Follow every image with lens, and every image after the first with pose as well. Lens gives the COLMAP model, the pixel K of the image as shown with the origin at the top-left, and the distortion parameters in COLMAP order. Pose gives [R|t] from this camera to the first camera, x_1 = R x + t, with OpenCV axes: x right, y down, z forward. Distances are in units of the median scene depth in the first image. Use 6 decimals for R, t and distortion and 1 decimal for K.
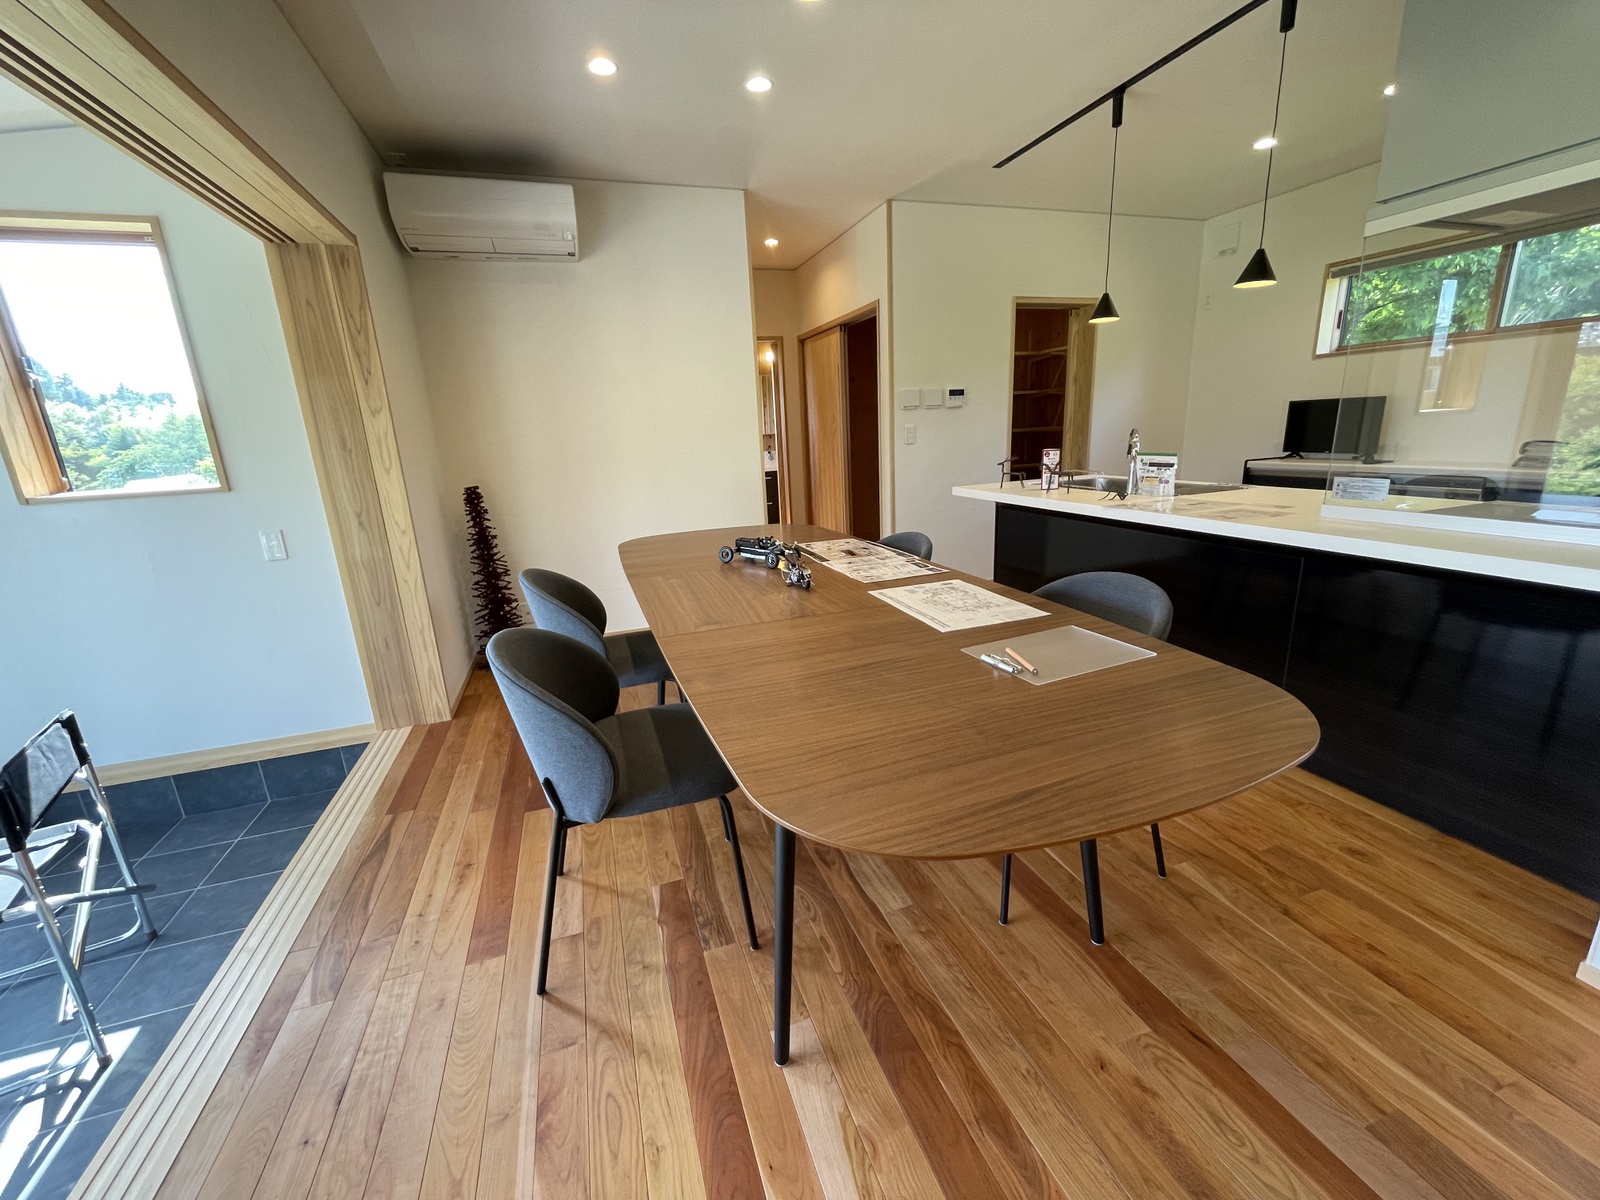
lens RADIAL K [[647.7, 0, 800.0], [0, 647.7, 600.0], [0, 0, 1]] dist [-0.003118, -0.000039]
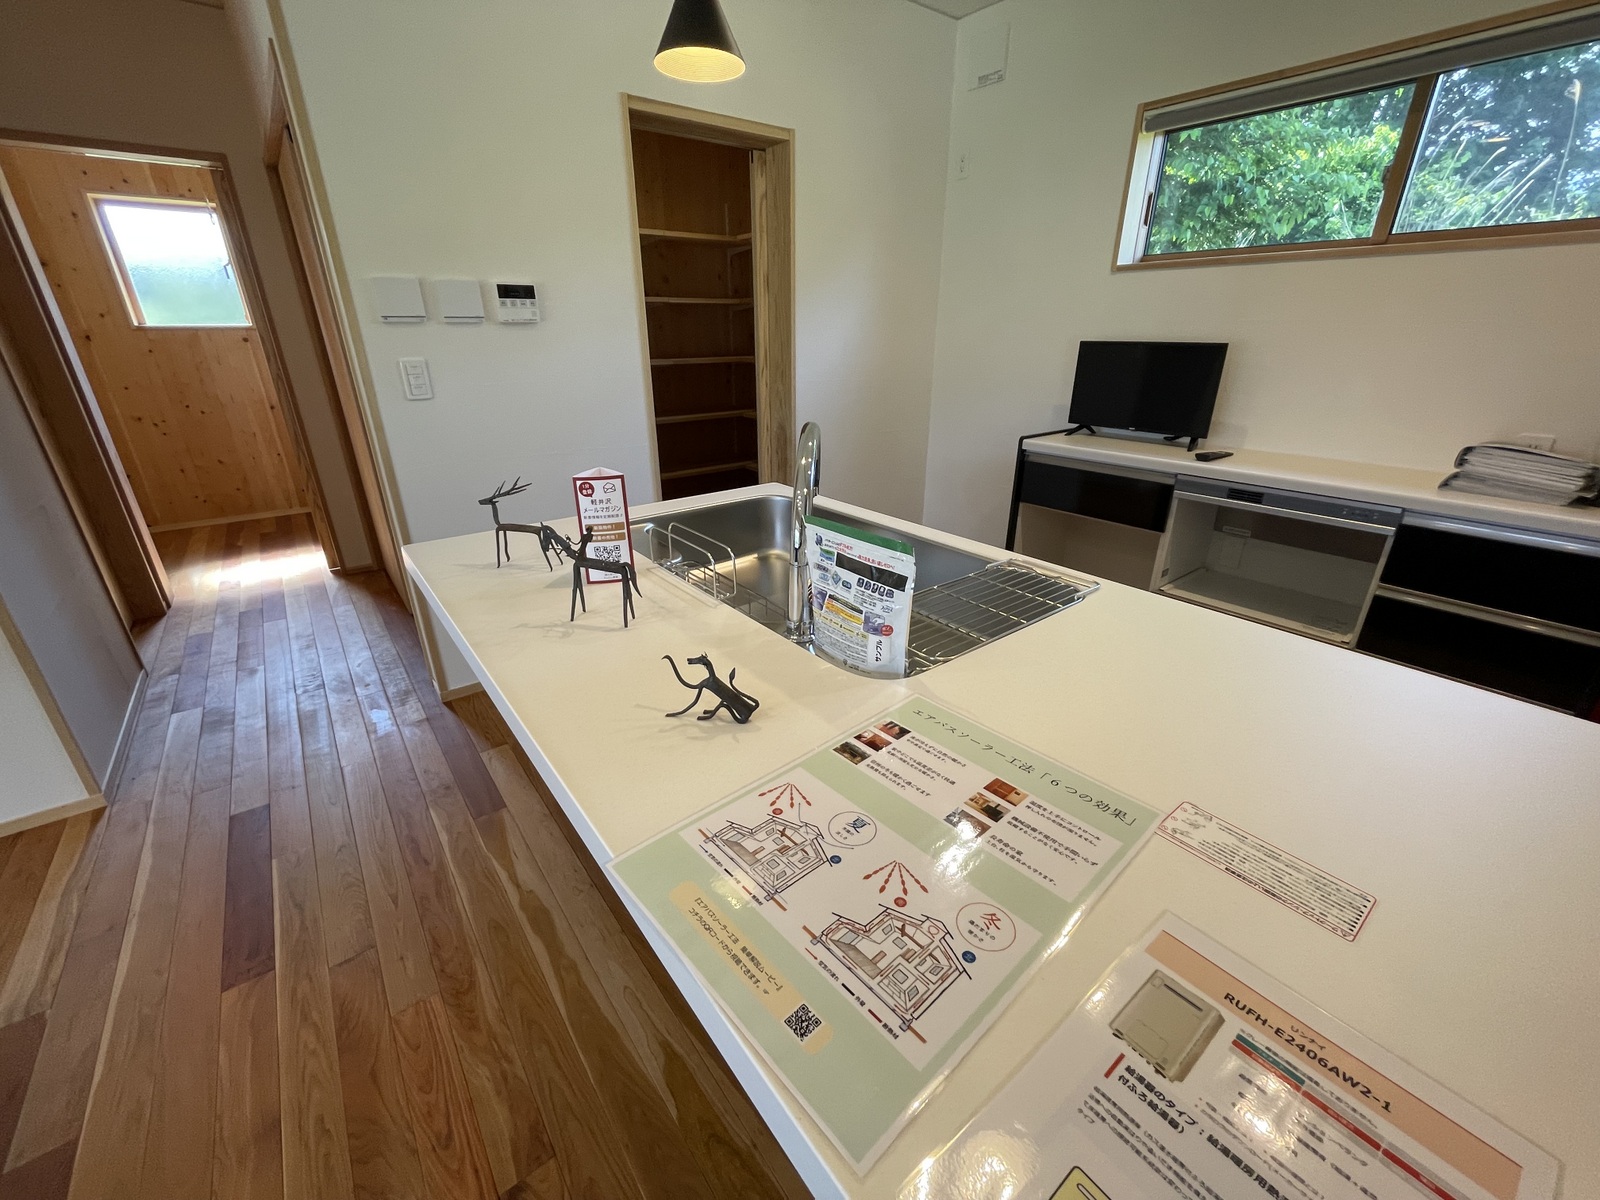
lens RADIAL K [[647.7, 0, 800.0], [0, 647.7, 600.0], [0, 0, 1]] dist [-0.003118, -0.000039]
pose [[0.944221, -0.085087, 0.318129, 0.337973], [0.042835, 0.989570, 0.137535, -0.188729], [-0.326513, -0.116237, 0.938018, 0.568386]]
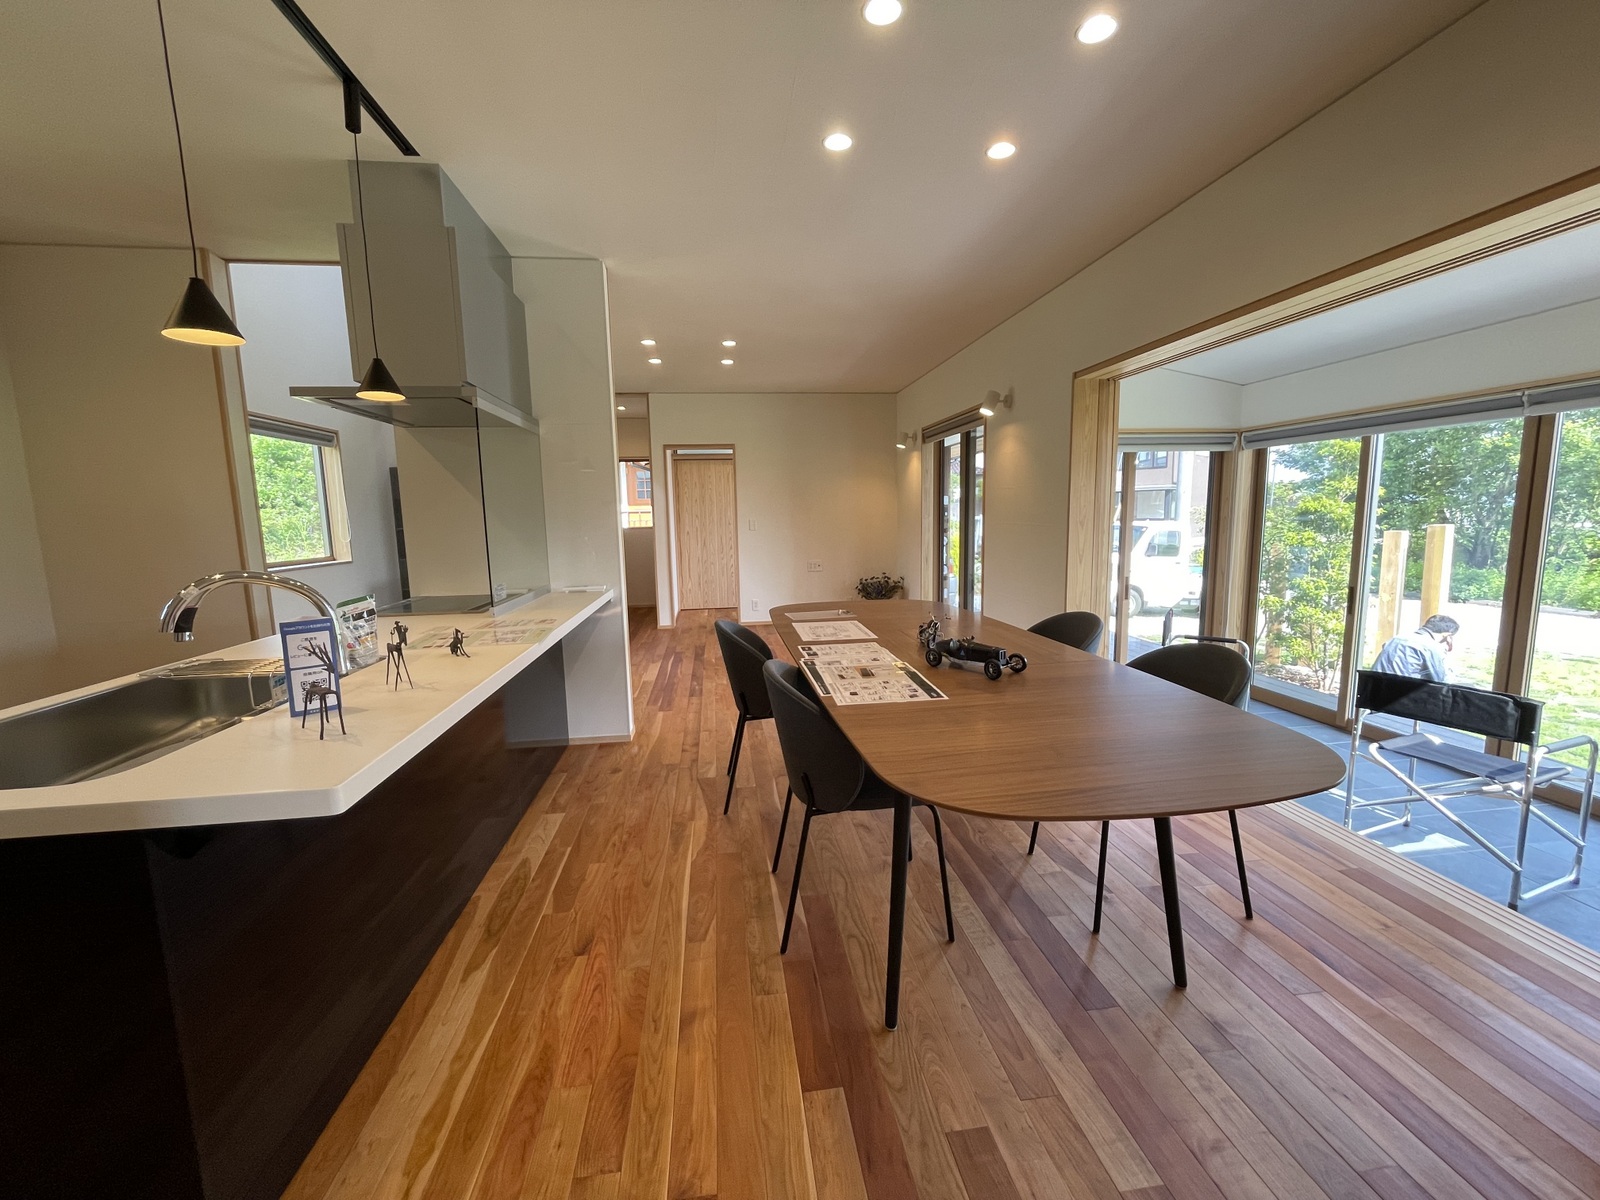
lens RADIAL K [[647.7, 0, 800.0], [0, 647.7, 600.0], [0, 0, 1]] dist [-0.003118, -0.000039]
pose [[-0.976486, 0.041053, 0.211635, -0.015323], [0.118872, 0.921508, 0.369720, -0.327882], [-0.179845, 0.386184, -0.904720, 1.197265]]
